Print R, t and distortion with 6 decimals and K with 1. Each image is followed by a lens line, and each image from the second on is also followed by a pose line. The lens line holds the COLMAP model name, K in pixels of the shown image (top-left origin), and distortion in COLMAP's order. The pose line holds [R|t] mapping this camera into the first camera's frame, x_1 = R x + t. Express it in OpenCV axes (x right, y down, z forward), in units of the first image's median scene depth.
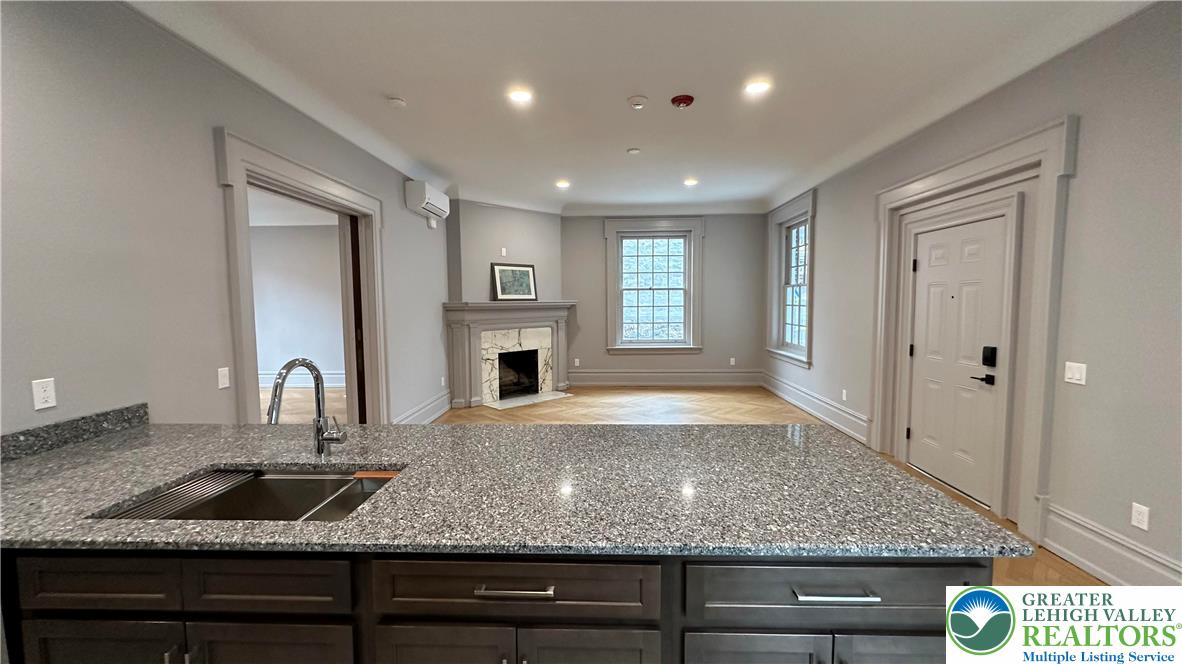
lens RADIAL K [[470.4, 0, 592.4], [0, 470.4, 332.8], [0, 0, 1]] dist [-0.002451, -0.000291]
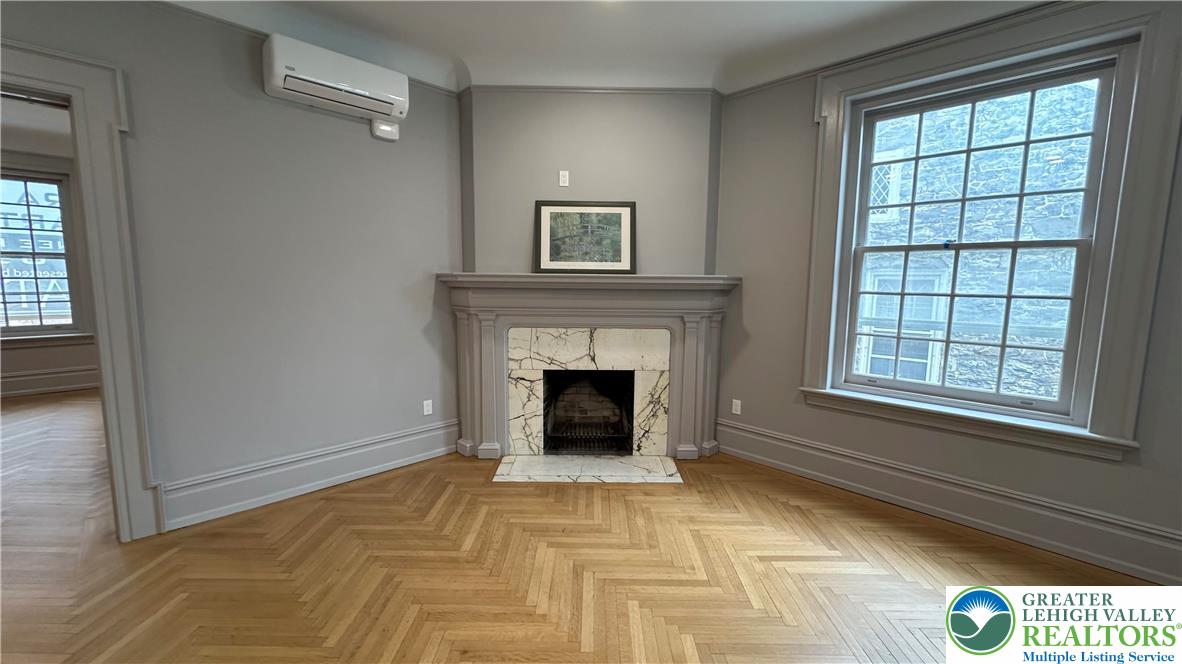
lens RADIAL K [[470.4, 0, 592.4], [0, 470.4, 332.8], [0, 0, 1]] dist [-0.002451, -0.000291]
pose [[0.725588, 0.095893, -0.681415, 0.206732], [-0.064753, 0.995364, 0.071122, -0.041486], [0.685076, -0.007481, 0.728433, 0.645024]]
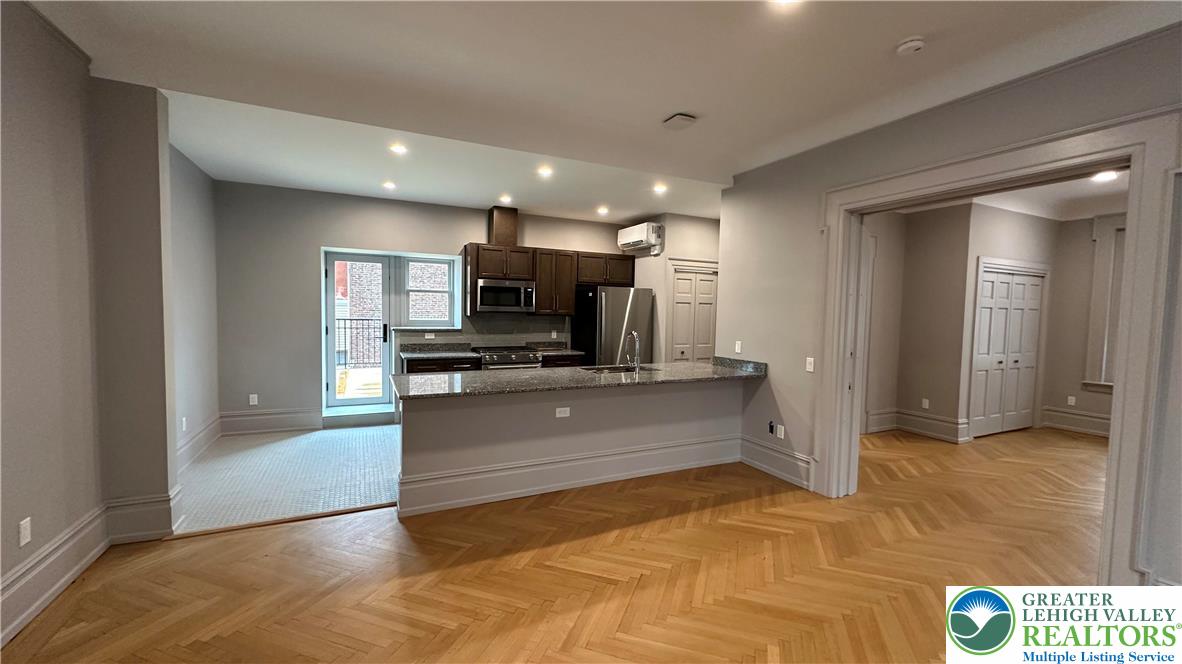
lens RADIAL K [[470.4, 0, 592.4], [0, 470.4, 332.8], [0, 0, 1]] dist [-0.002451, -0.000291]
pose [[-0.883887, 0.013556, -0.467504, 0.196714], [-0.045203, 0.992424, 0.114240, -0.054796], [0.465511, 0.122108, -0.876578, 0.765199]]
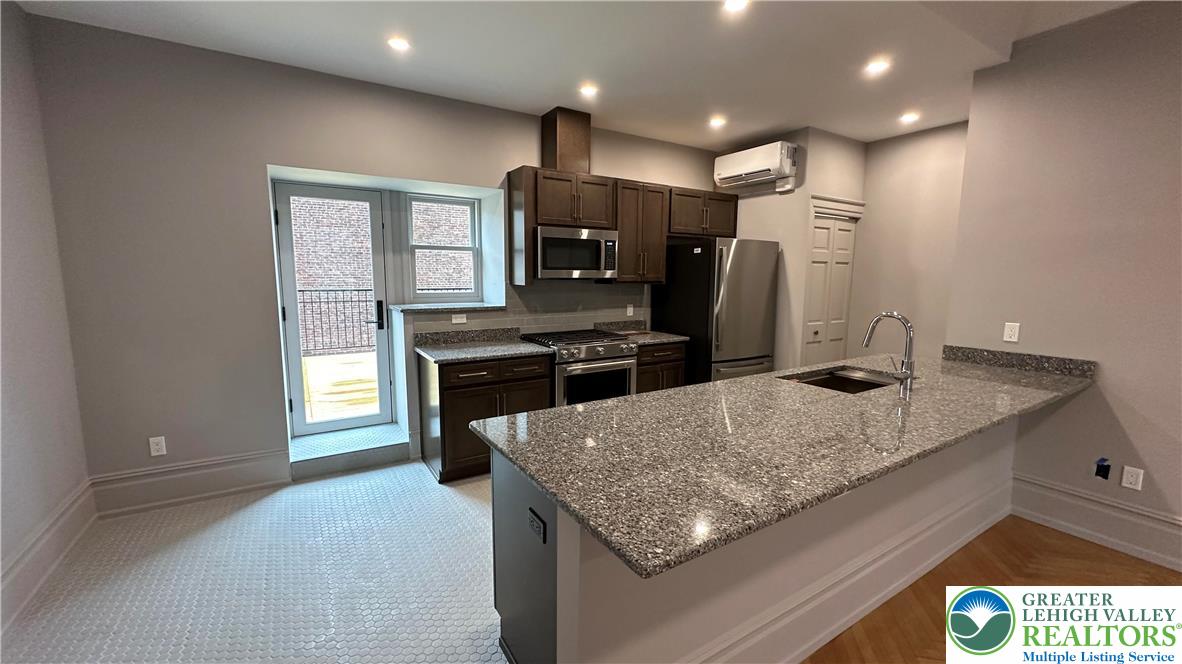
lens RADIAL K [[470.4, 0, 592.4], [0, 470.4, 332.8], [0, 0, 1]] dist [-0.002451, -0.000291]
pose [[-0.827263, 0.071916, -0.557193, 0.232893], [-0.040059, 0.981699, 0.186181, -0.028100], [0.560385, 0.176341, -0.809242, 0.396020]]
